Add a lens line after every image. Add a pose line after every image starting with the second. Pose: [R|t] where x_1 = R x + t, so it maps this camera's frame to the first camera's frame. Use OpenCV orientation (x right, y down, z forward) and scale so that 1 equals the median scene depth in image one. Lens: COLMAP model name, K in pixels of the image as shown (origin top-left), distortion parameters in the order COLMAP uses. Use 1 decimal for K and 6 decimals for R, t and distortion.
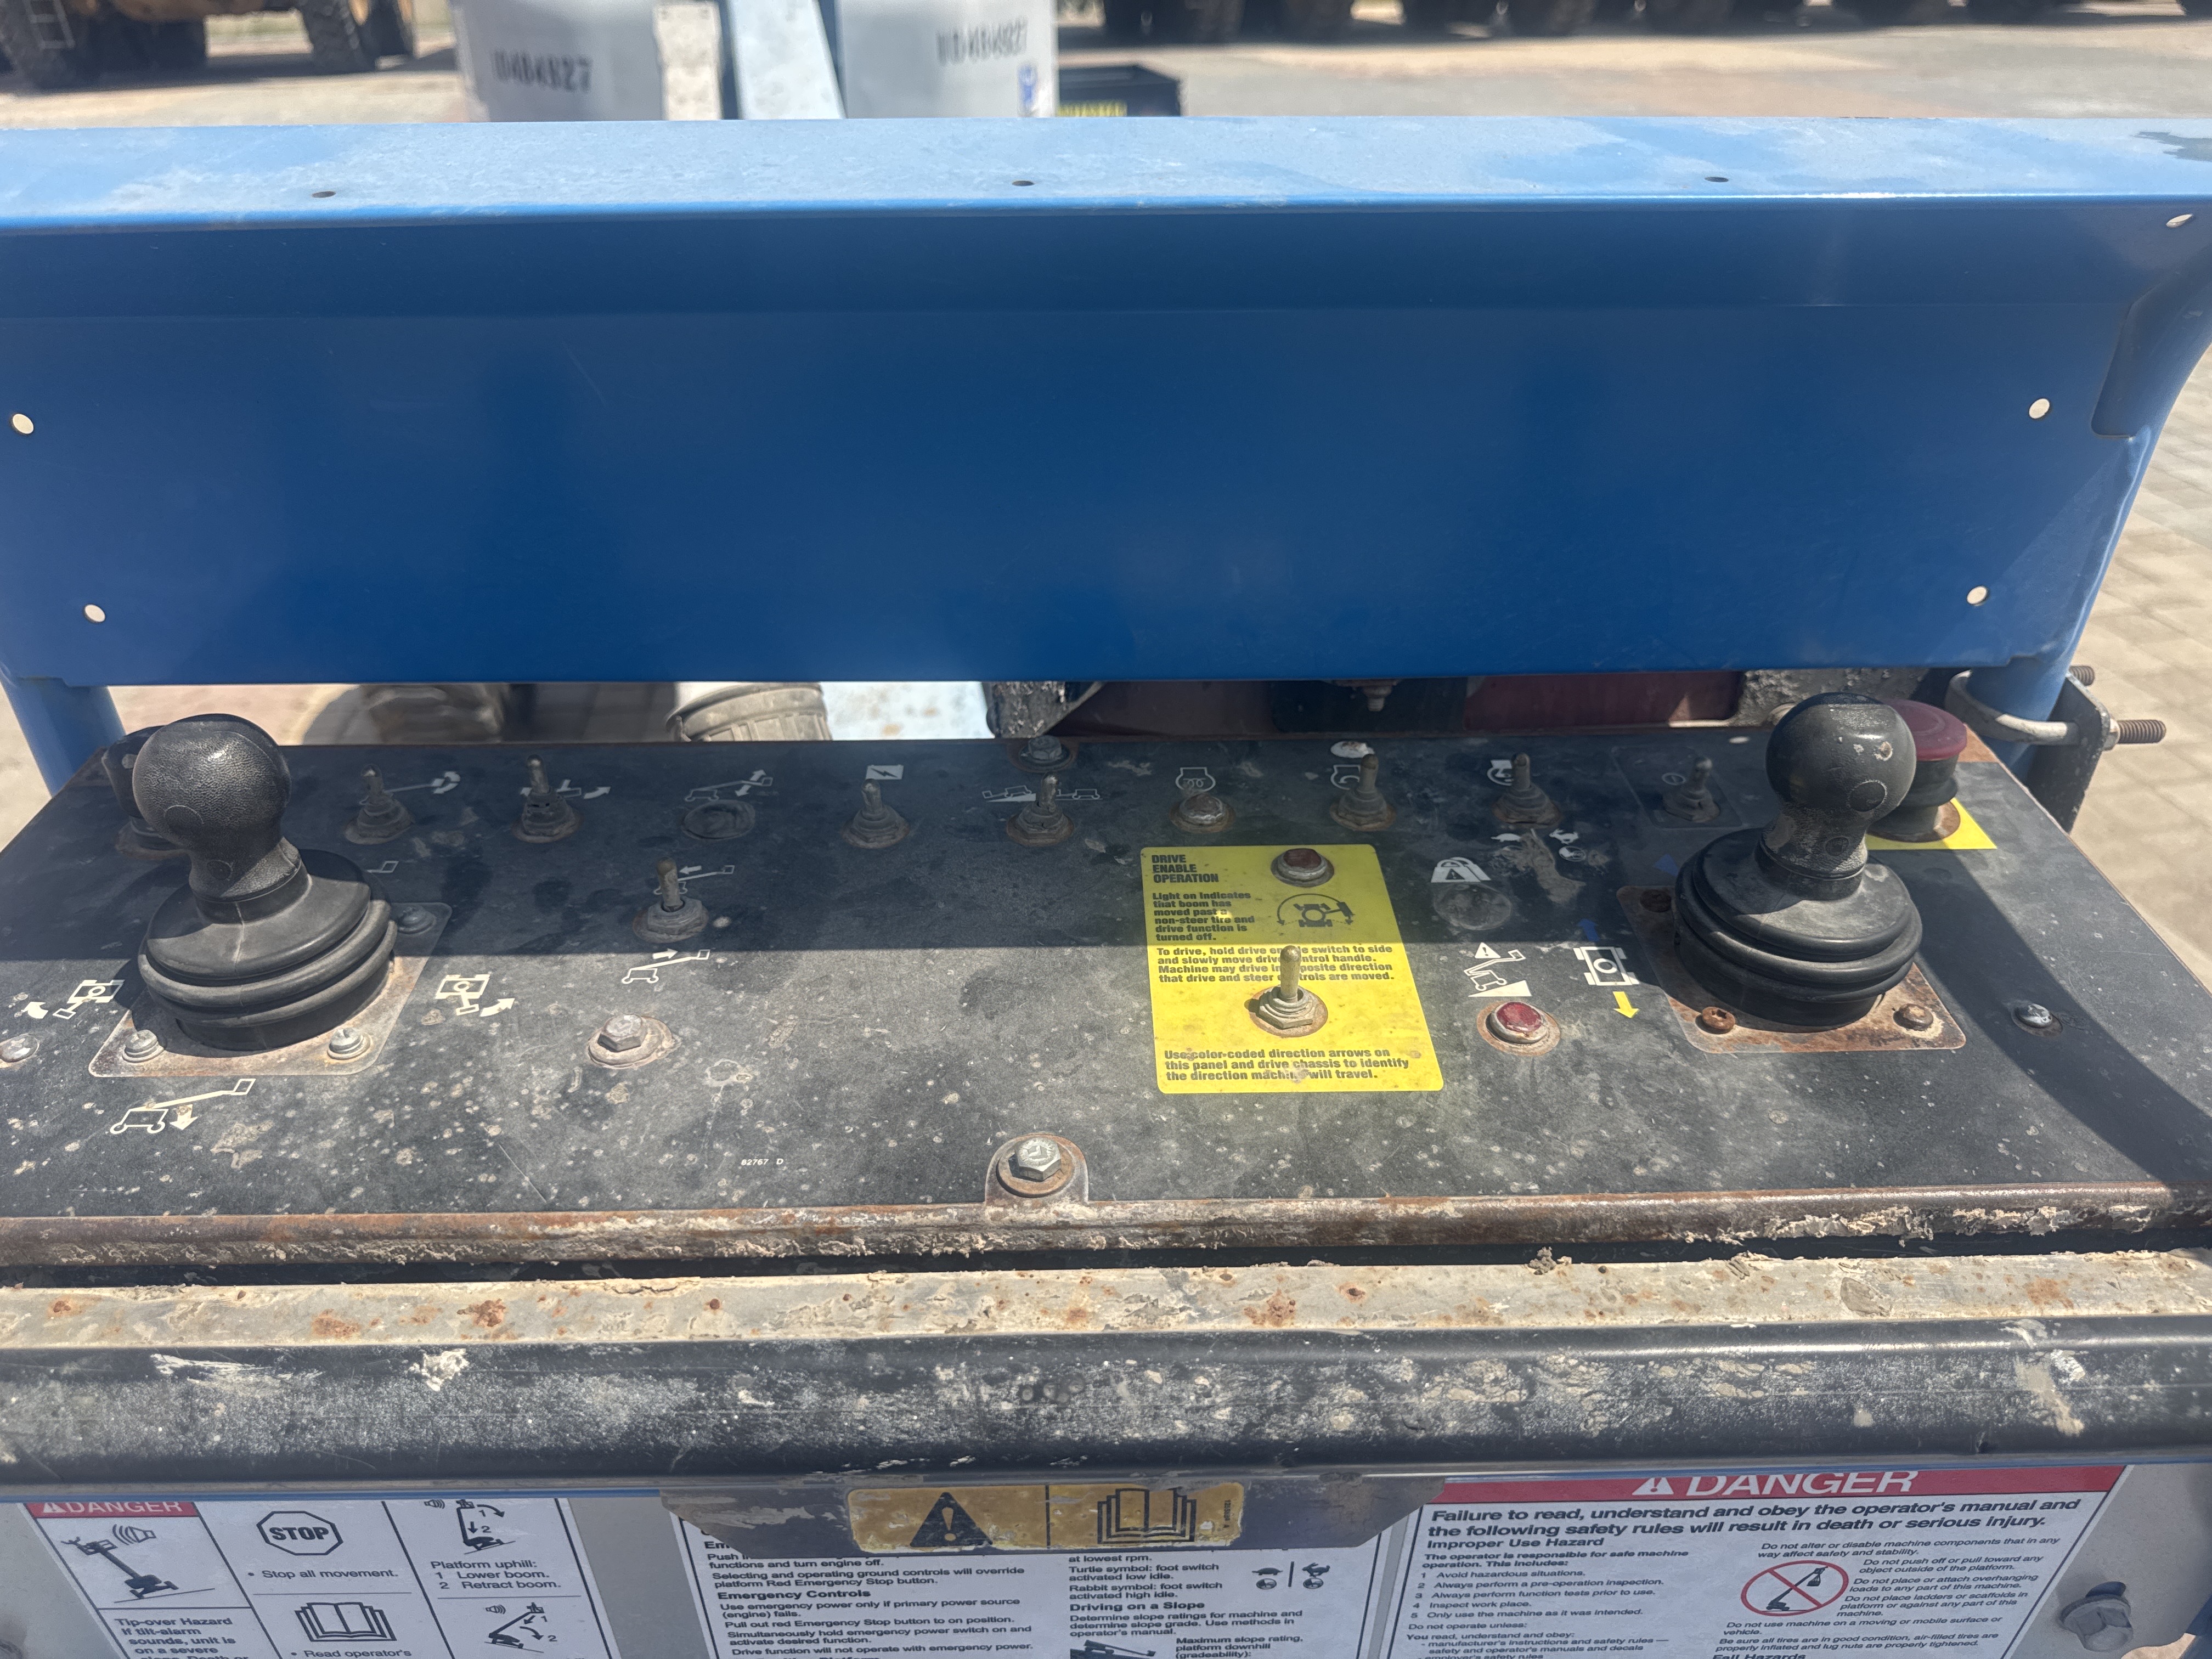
lens RADIAL K [[1573.4, 0, 1106.0], [0, 1573.4, 829.5], [0, 0, 1]] dist [0.003721, -0.034784]
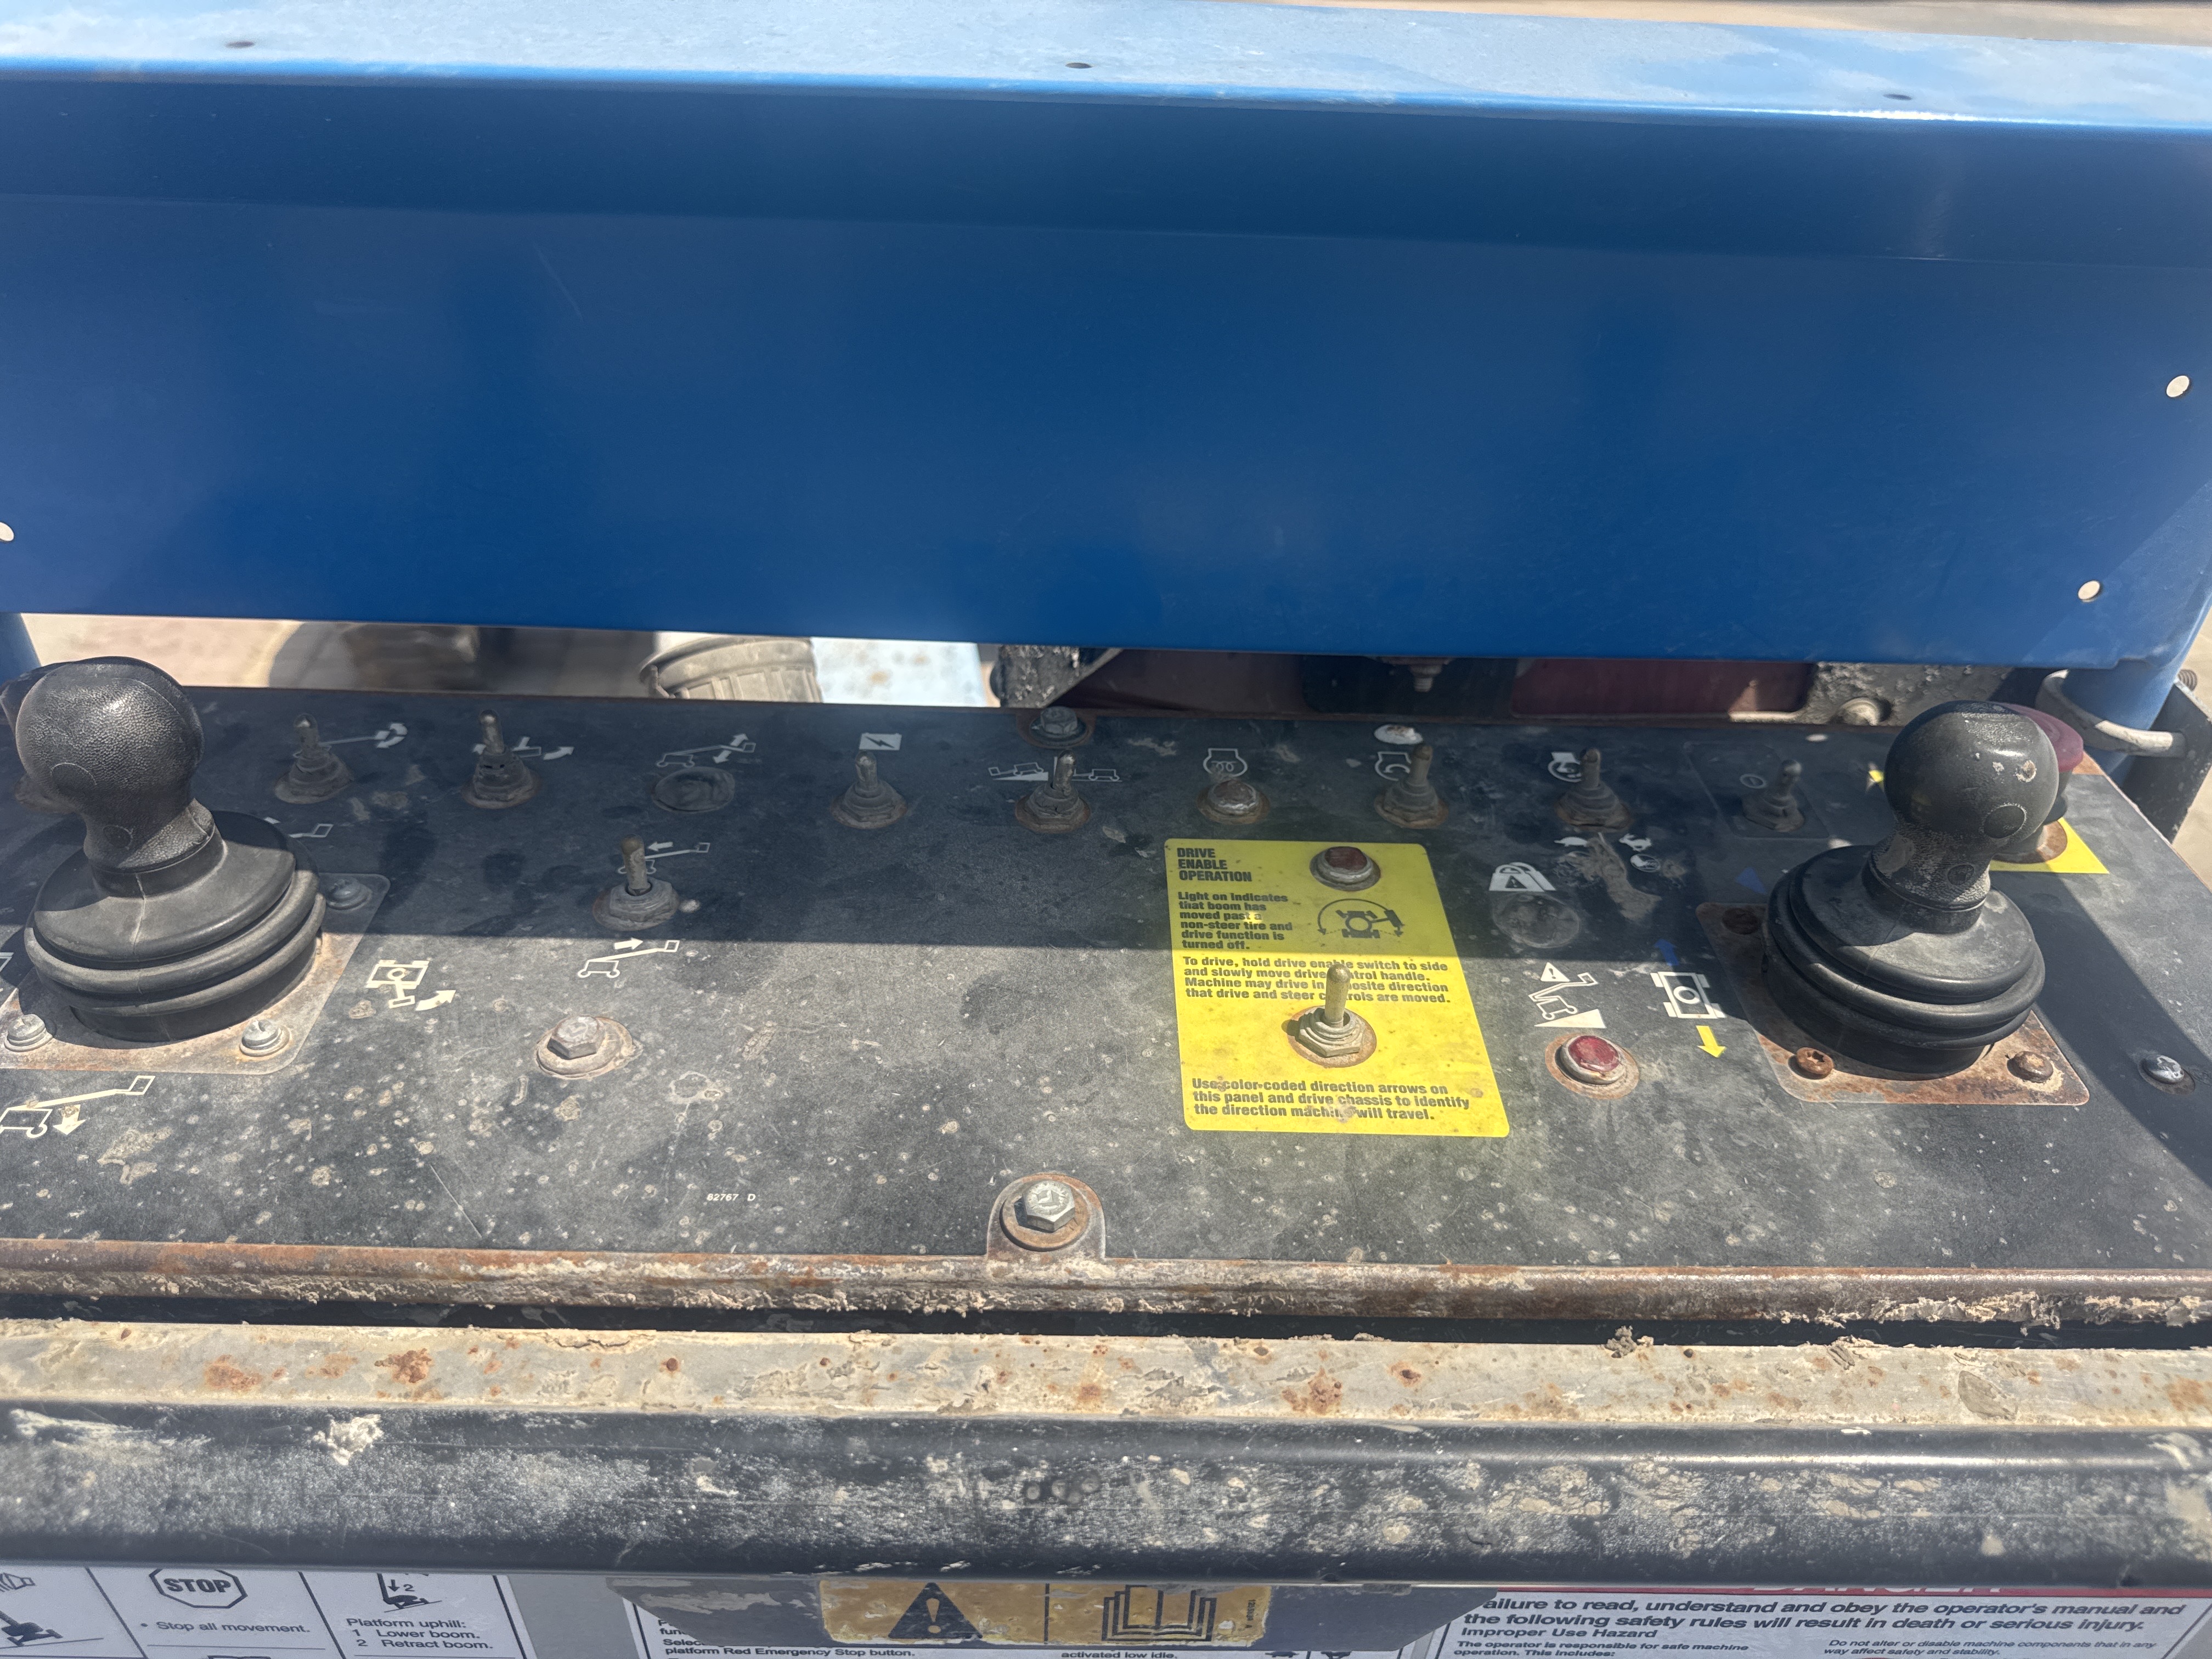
lens RADIAL K [[1574.7, 0, 1102.3], [0, 1574.7, 823.0], [0, 0, 1]] dist [-0.019887, -0.003147]
pose [[0.999281, 0.036001, 0.011884, -0.029355], [-0.036341, 0.998895, 0.029816, -0.027212], [-0.010798, -0.030226, 0.999485, 0.127476]]
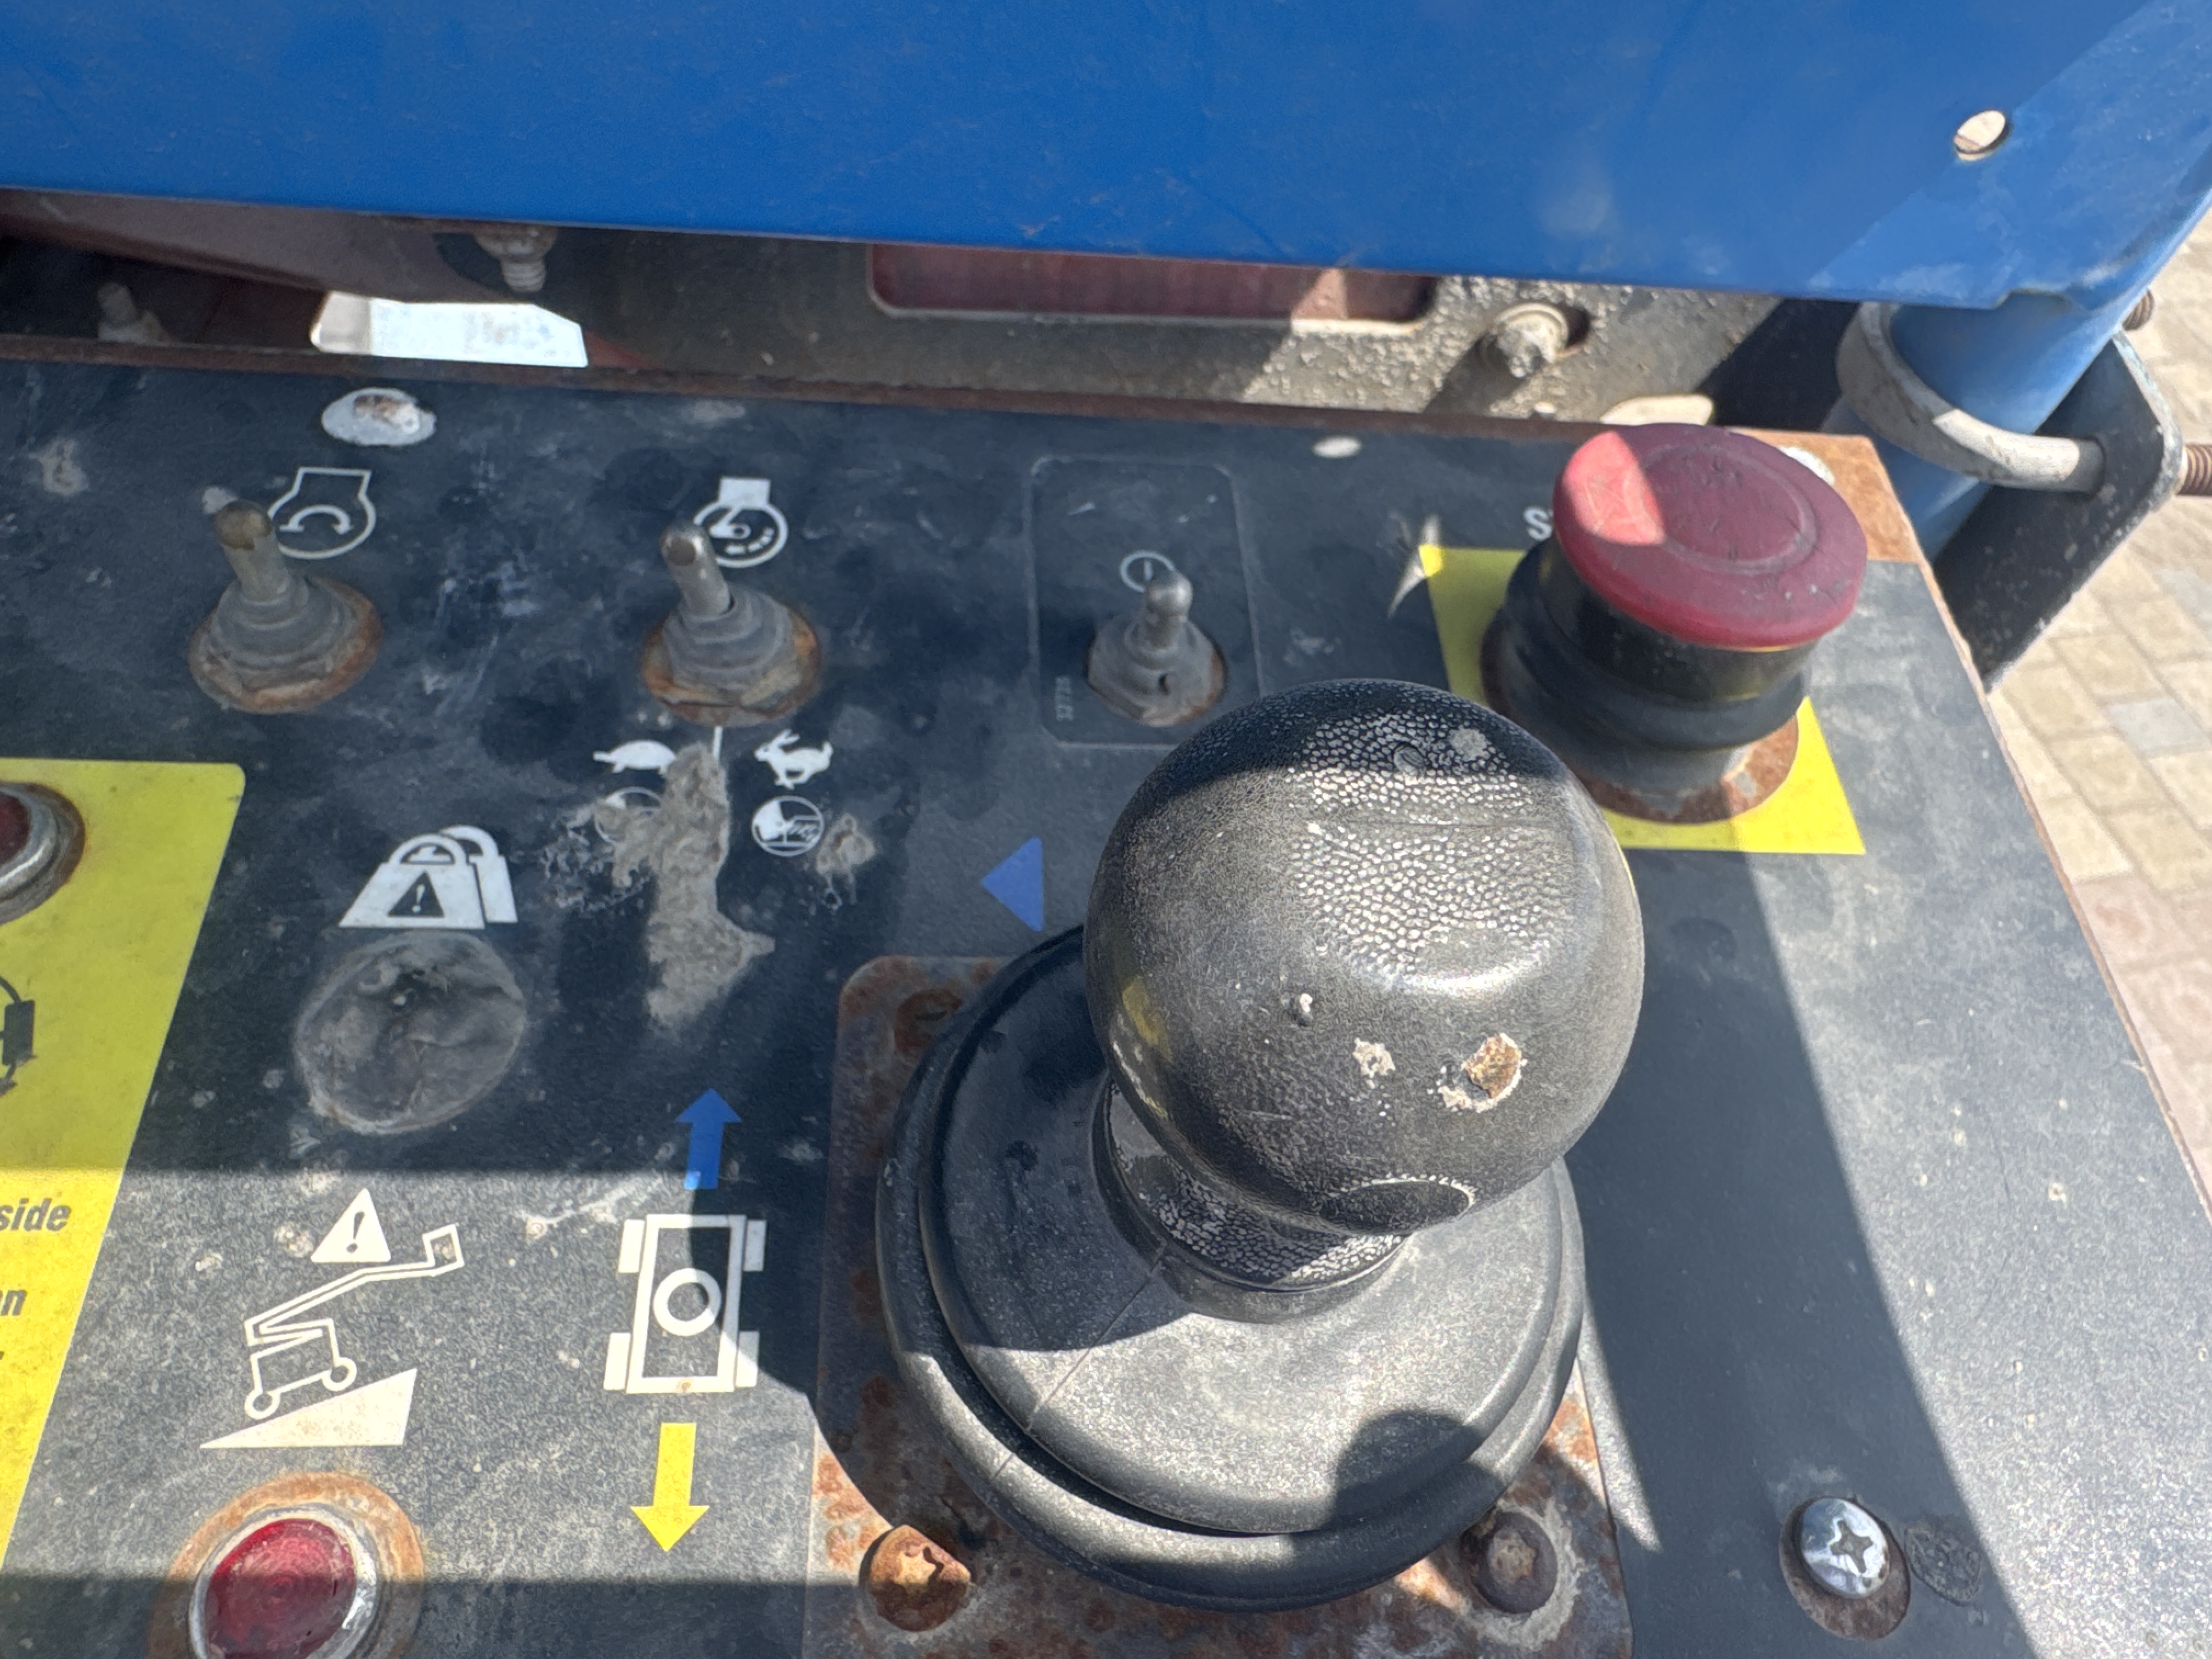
lens RADIAL K [[1508.5, 0, 1106.0], [0, 1508.5, 829.5], [0, 0, 1]] dist [-0.028403, -0.002229]
pose [[0.994907, 0.037397, 0.093598, 0.403567], [-0.071004, 0.919131, 0.387501, -0.152495], [-0.071538, -0.392173, 0.917106, 0.792073]]
